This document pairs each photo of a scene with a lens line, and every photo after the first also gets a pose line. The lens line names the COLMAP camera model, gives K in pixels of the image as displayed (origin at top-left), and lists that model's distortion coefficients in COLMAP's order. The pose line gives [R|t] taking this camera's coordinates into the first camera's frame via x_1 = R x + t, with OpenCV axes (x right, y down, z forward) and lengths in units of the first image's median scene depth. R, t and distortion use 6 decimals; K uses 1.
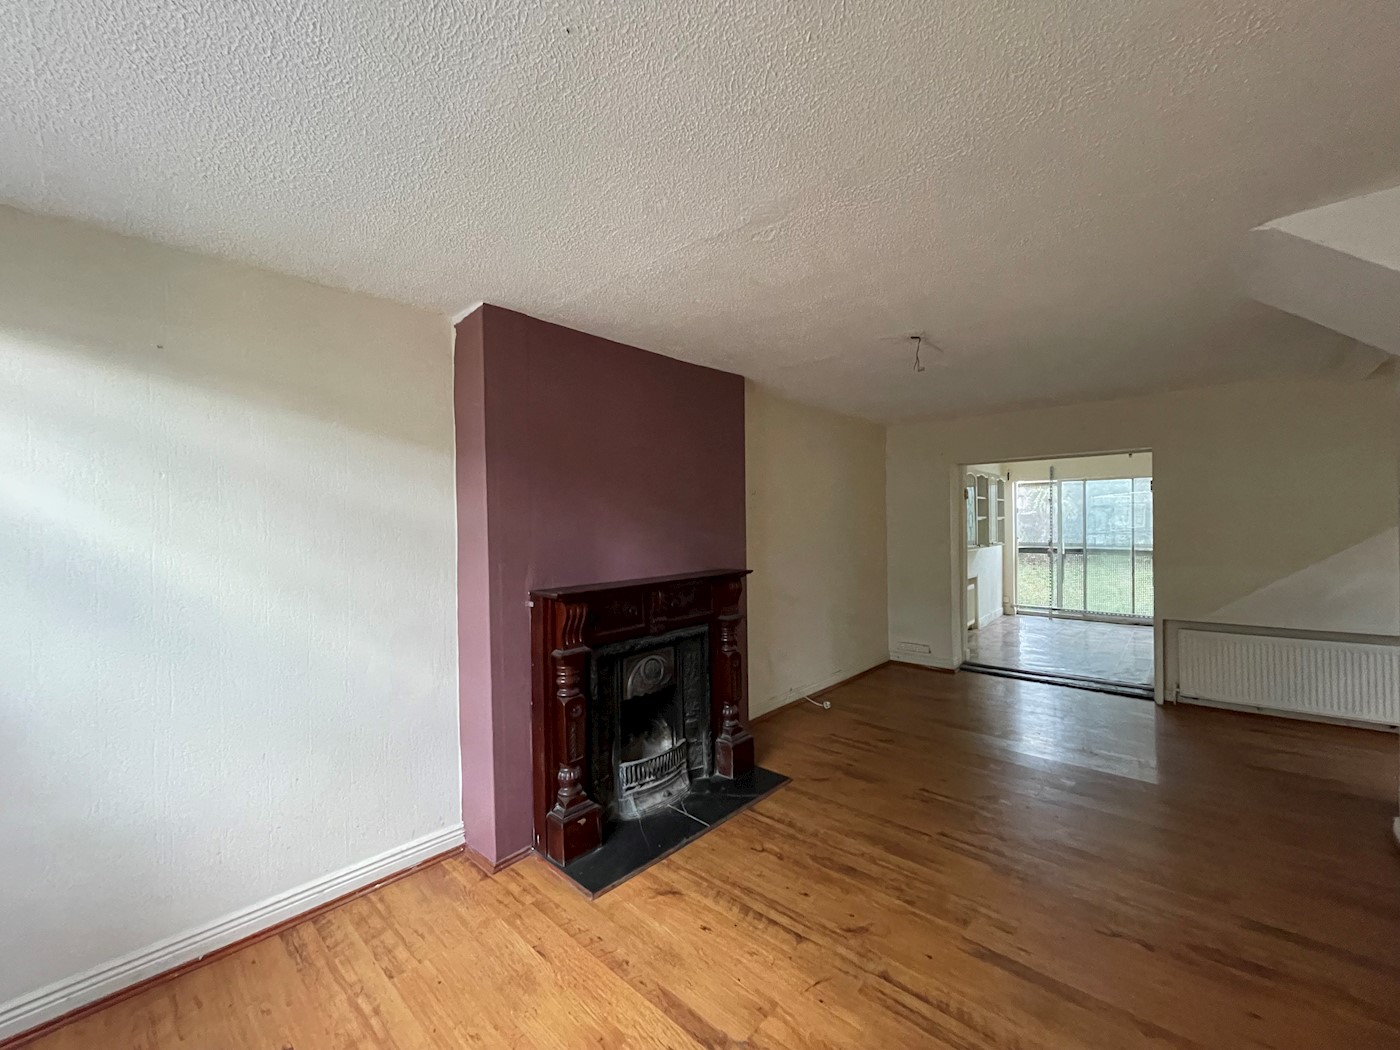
lens RADIAL K [[571.6, 0, 704.2], [0, 571.6, 518.8], [0, 0, 1]] dist [0.003996, 0.000769]
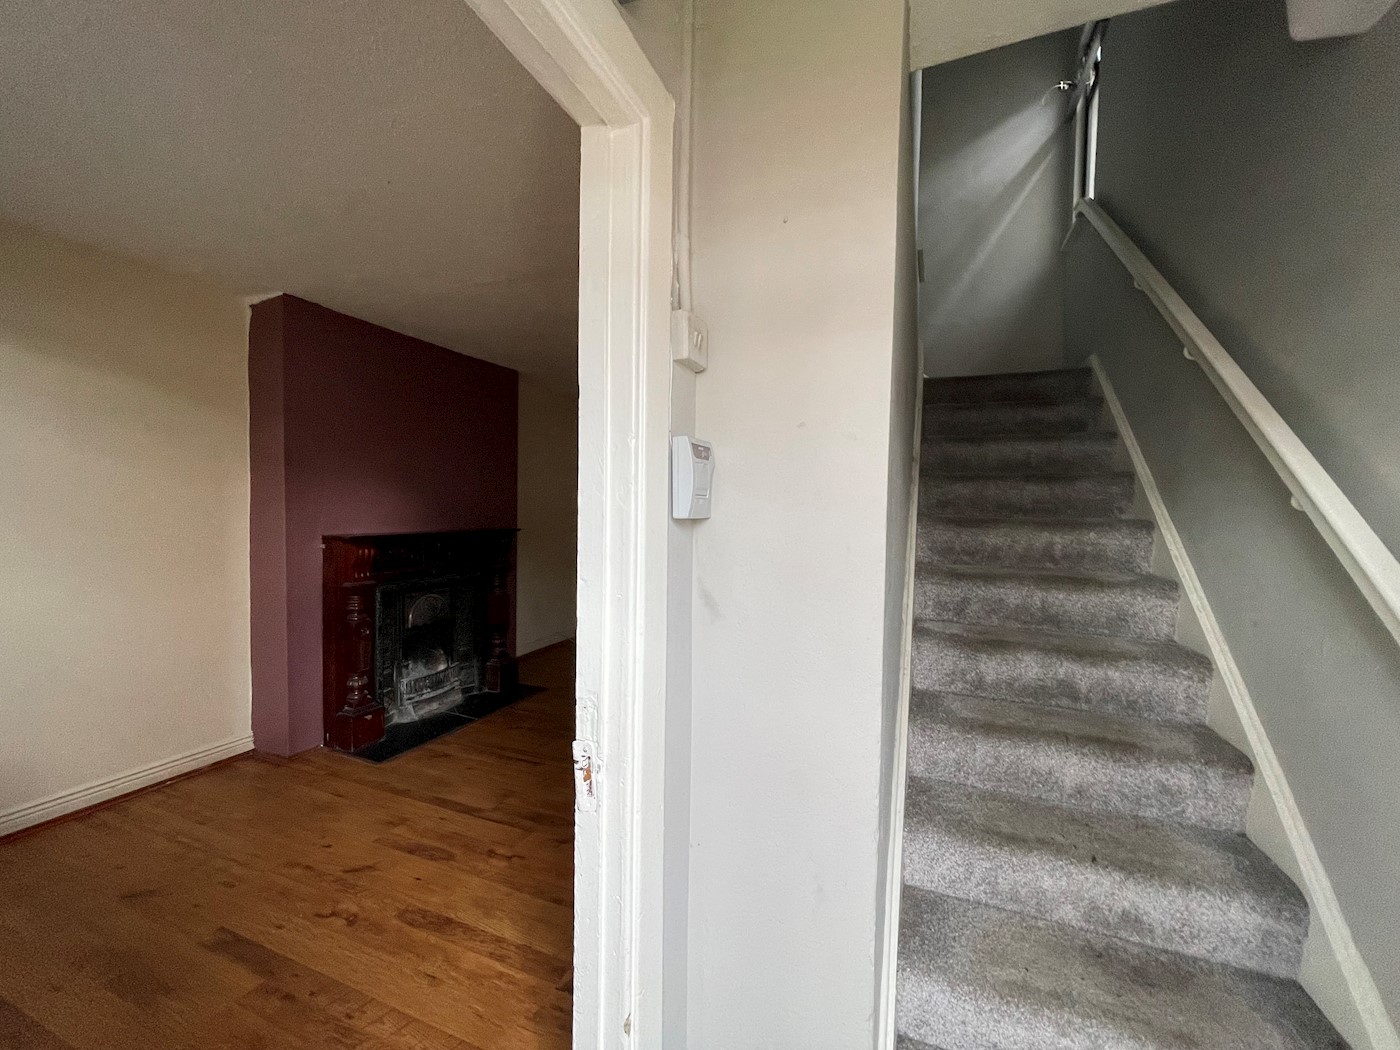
lens RADIAL K [[571.6, 0, 692.0], [0, 571.6, 529.0], [0, 0, 1]] dist [0.003996, 0.000769]
pose [[0.943436, 0.020494, 0.330922, 0.032545], [-0.036022, 0.998515, 0.040860, 0.033946], [-0.329593, -0.050469, 0.942773, -0.392030]]
